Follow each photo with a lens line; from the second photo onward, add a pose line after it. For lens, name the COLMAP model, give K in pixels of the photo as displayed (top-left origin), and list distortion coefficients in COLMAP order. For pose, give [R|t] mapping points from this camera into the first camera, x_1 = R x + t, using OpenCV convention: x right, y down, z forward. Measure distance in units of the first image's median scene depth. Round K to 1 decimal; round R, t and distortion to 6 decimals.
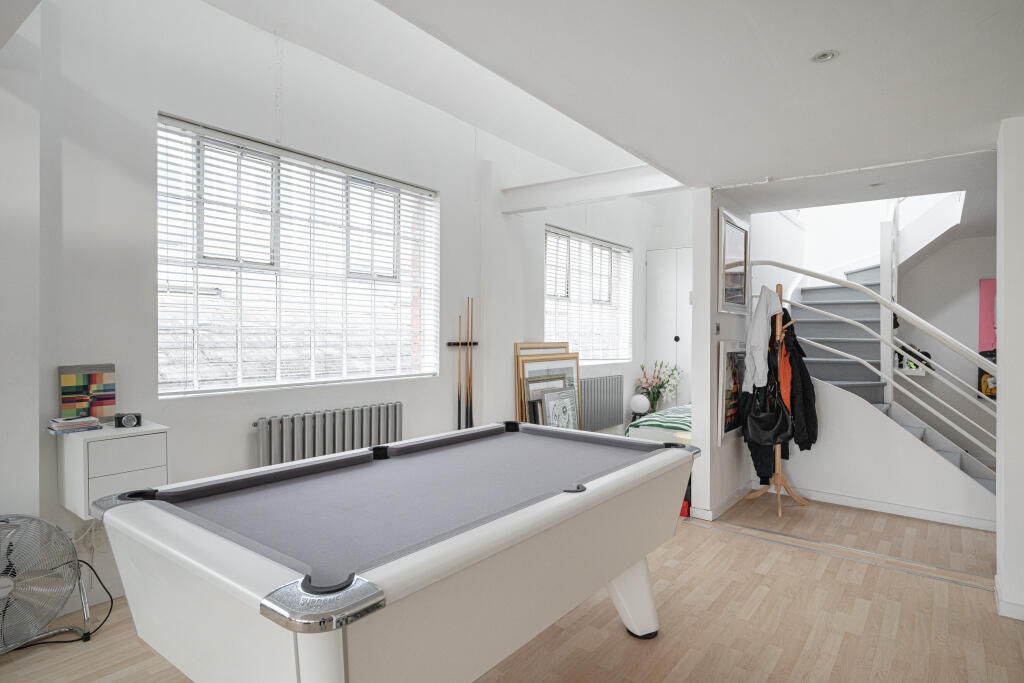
lens RADIAL K [[566.5, 0, 513.3], [0, 566.5, 339.4], [0, 0, 1]] dist [-0.004576, -0.000326]
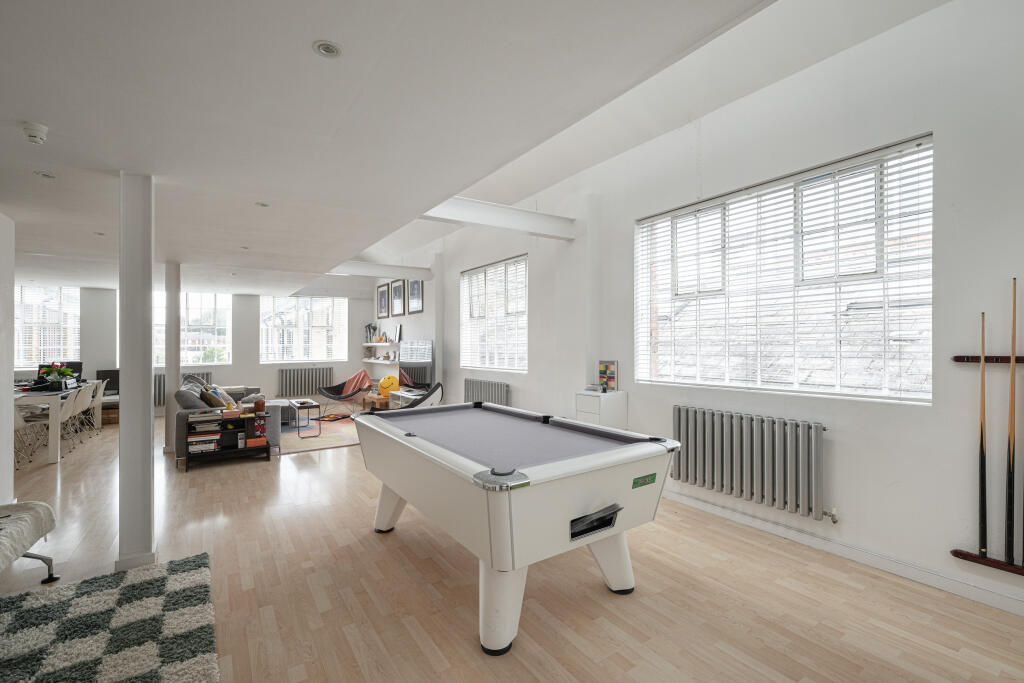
lens RADIAL K [[437.9, 0, 511.2], [0, 437.9, 344.1], [0, 0, 1]] dist [-0.002138, -0.000112]
pose [[-0.318765, -0.006364, -0.947812, 0.656681], [-0.004357, 0.999977, -0.005249, -0.004295], [0.947824, 0.002456, -0.318786, 0.878188]]
